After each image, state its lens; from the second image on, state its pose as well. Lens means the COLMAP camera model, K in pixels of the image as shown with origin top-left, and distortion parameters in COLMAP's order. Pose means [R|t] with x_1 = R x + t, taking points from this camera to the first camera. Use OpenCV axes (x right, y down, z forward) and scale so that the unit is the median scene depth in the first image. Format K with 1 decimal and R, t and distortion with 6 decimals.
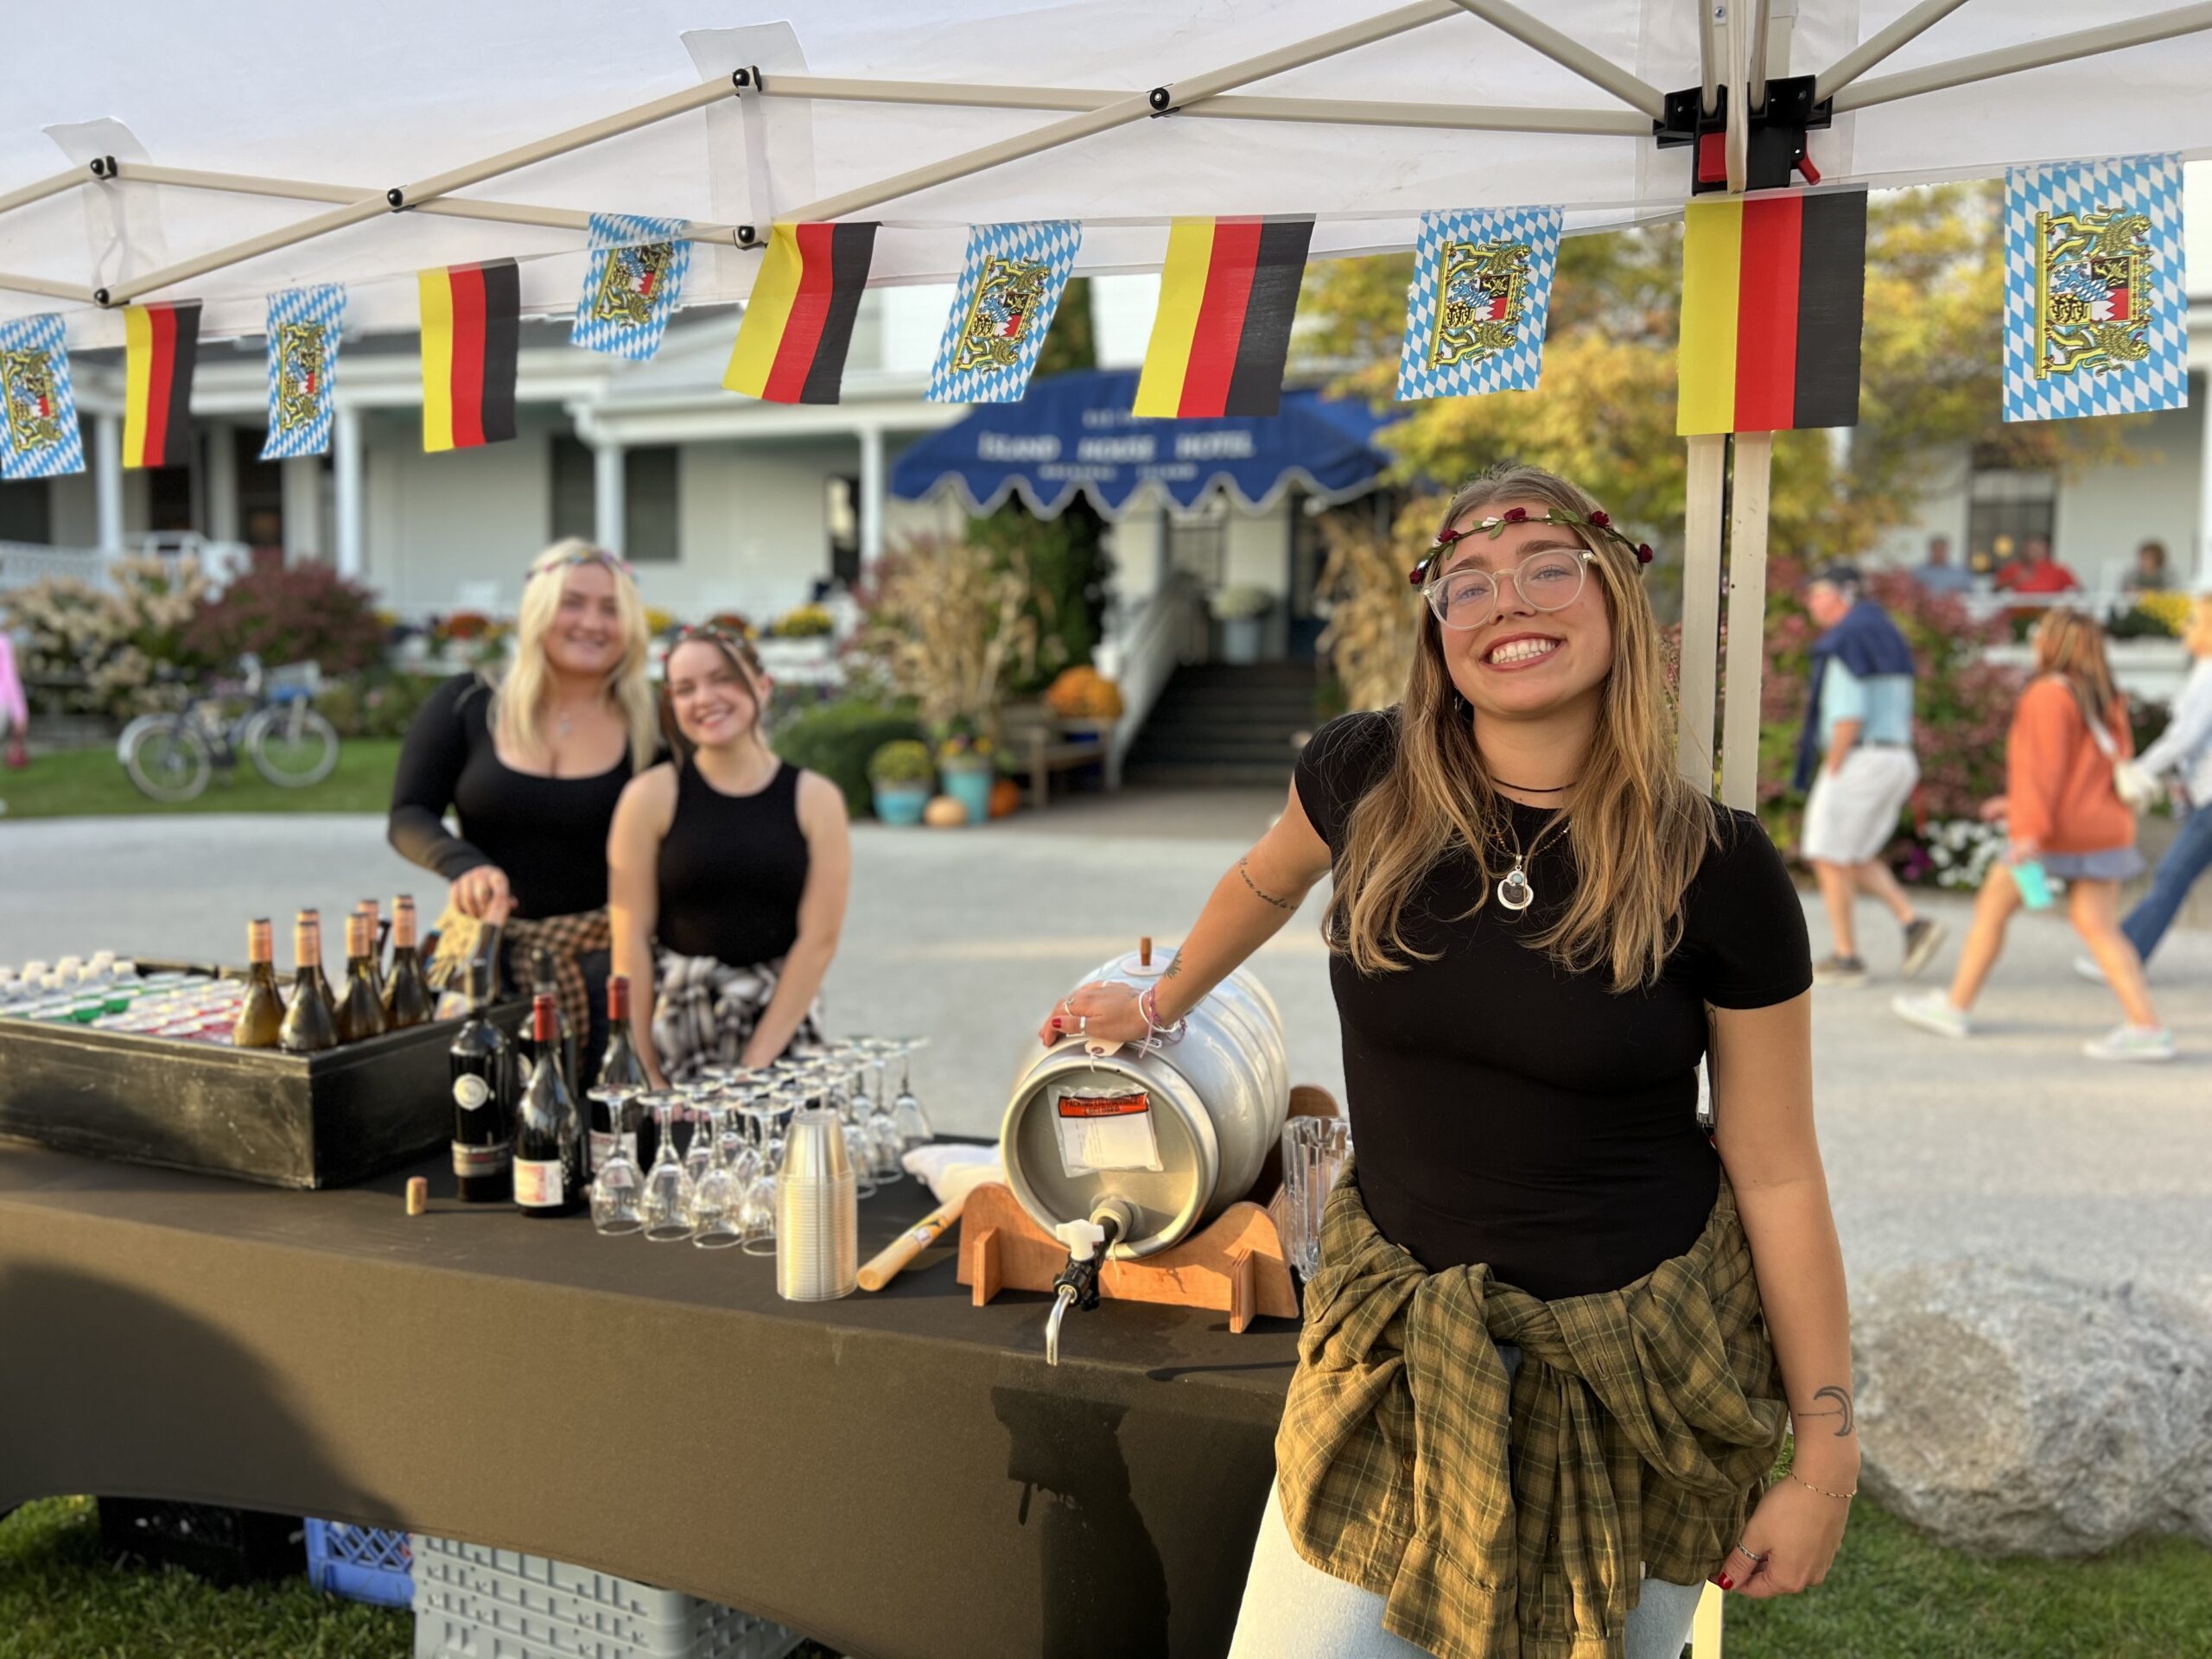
lens RADIAL K [[1678.2, 0, 1106.0], [0, 1678.2, 829.5], [0, 0, 1]] dist [-0.041826, -0.004375]
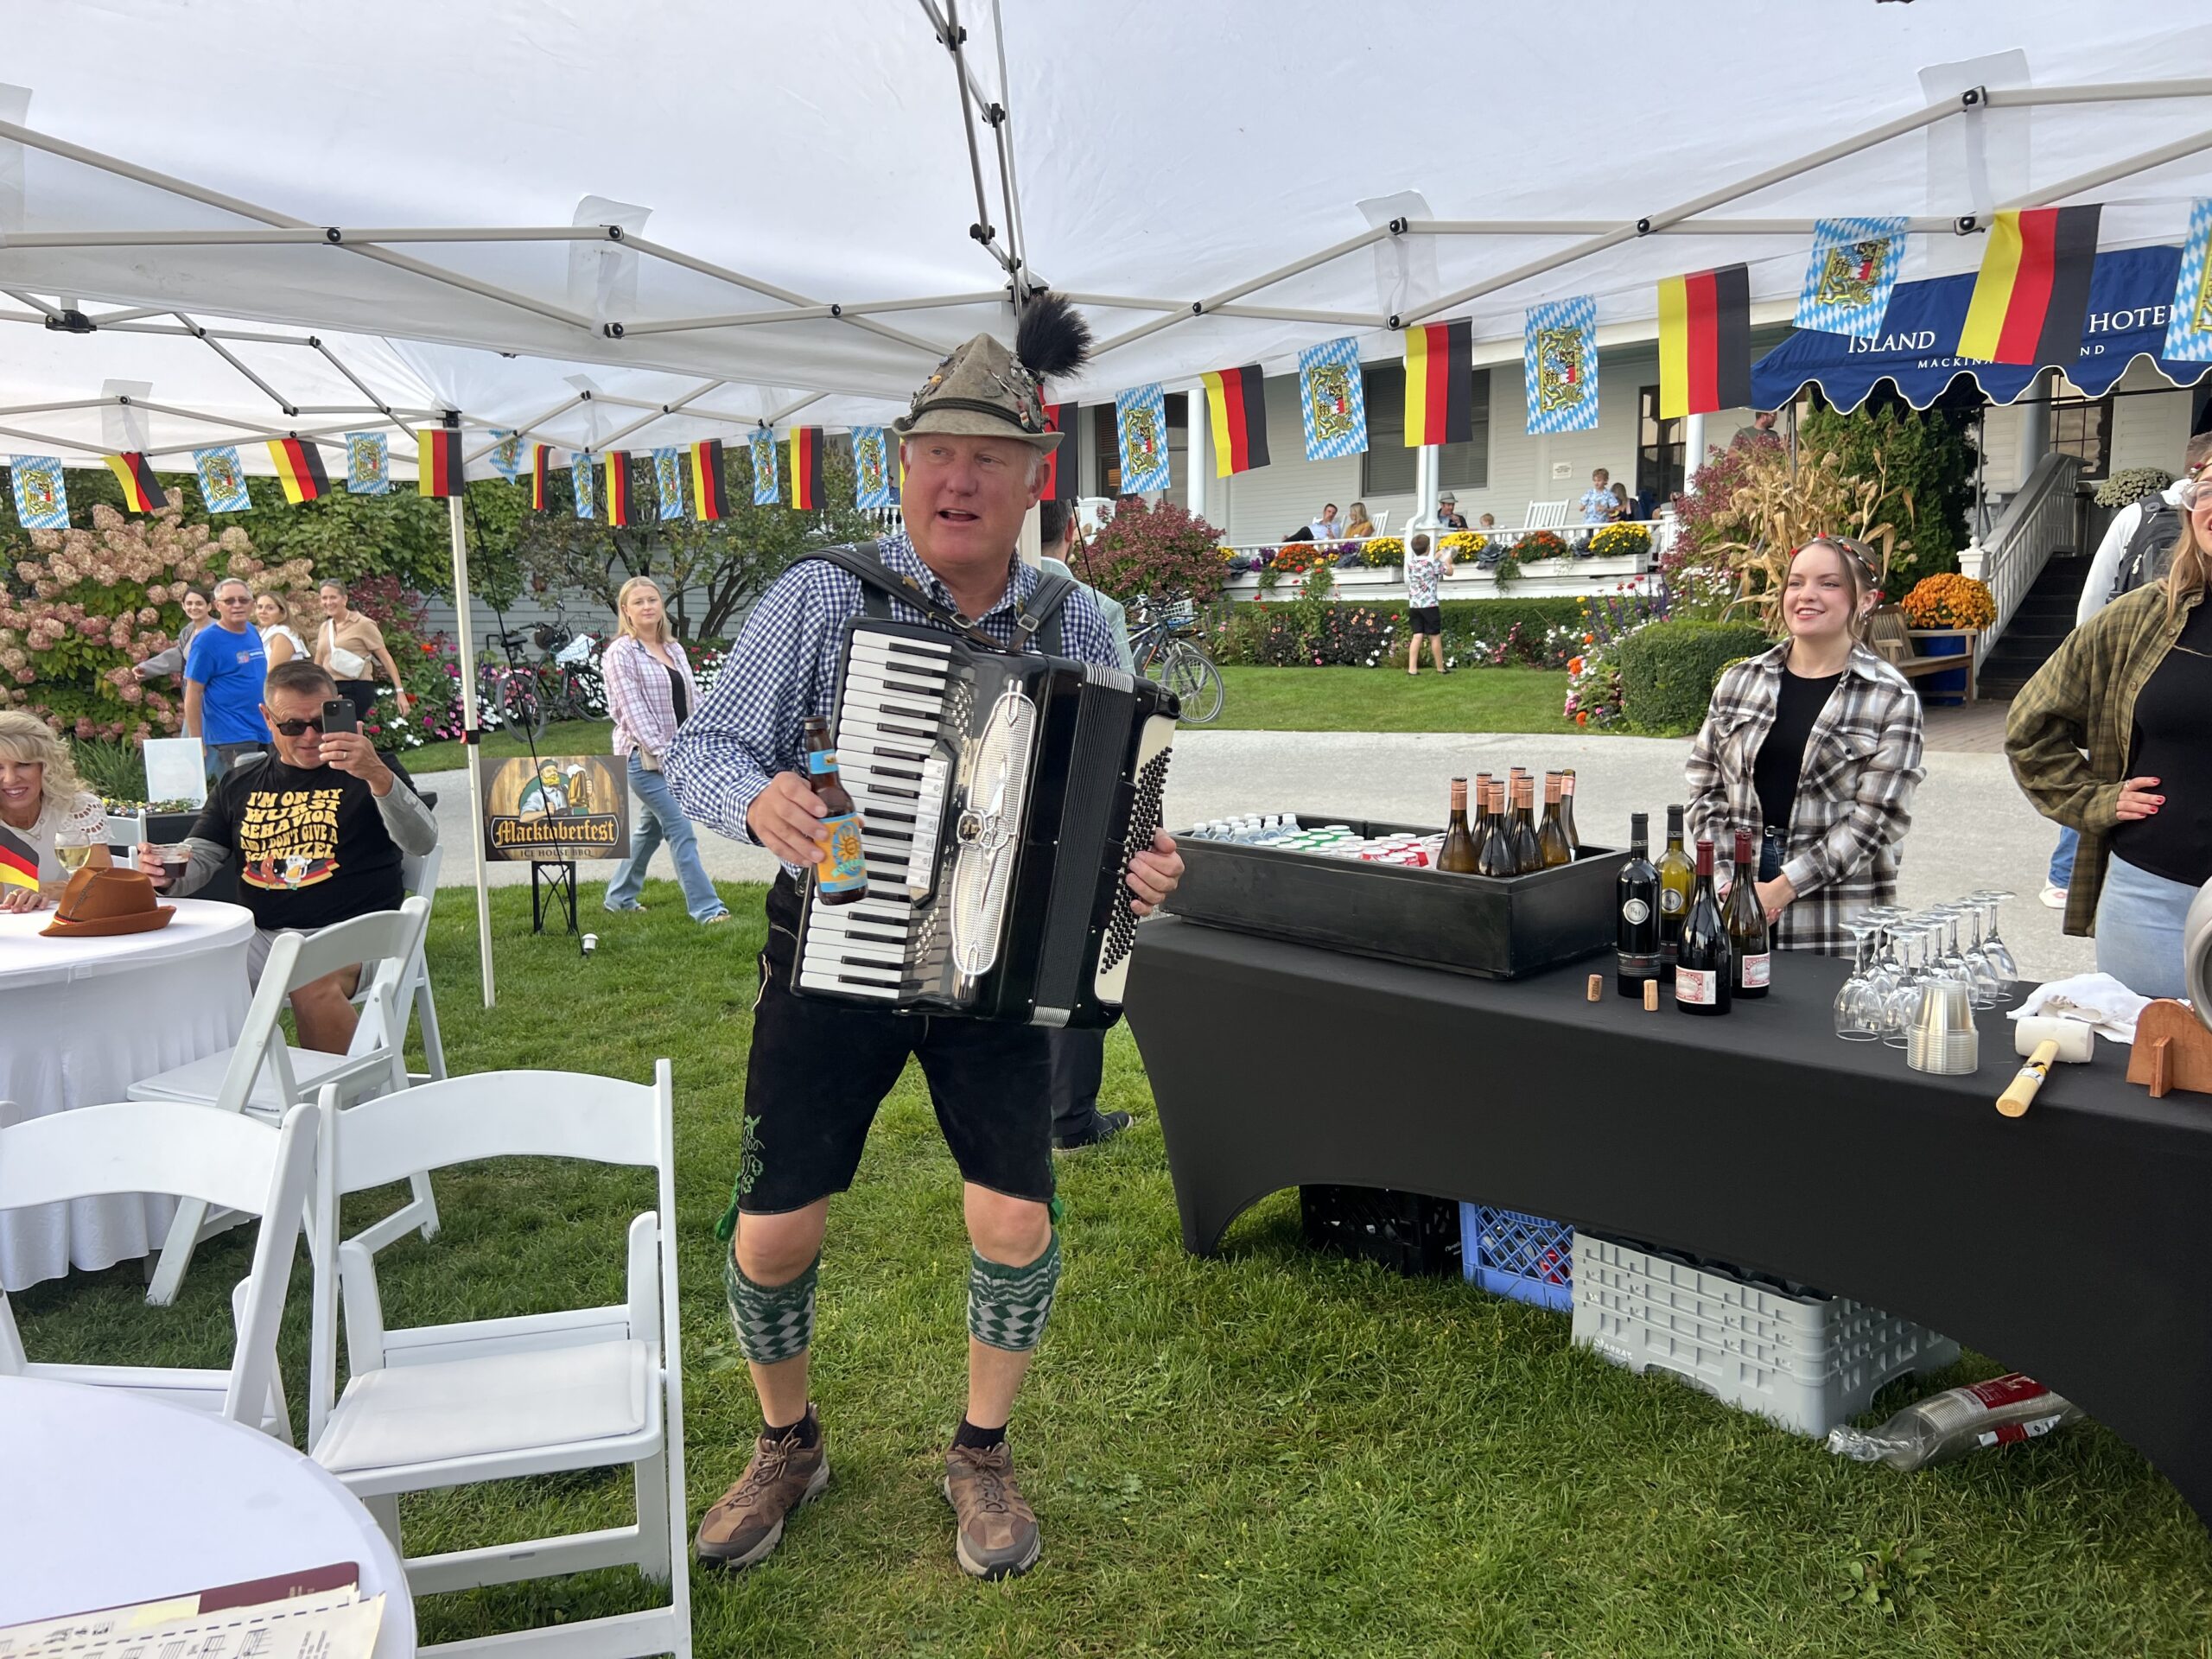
lens RADIAL K [[1616.0, 0, 1104.5], [0, 1616.0, 837.9], [0, 0, 1]] dist [-0.000307, -0.024265]
pose [[0.886700, 0.029598, -0.461397, -0.189119], [-0.003375, 0.998337, 0.057557, 0.032252], [0.462333, -0.049479, 0.885325, -0.342725]]
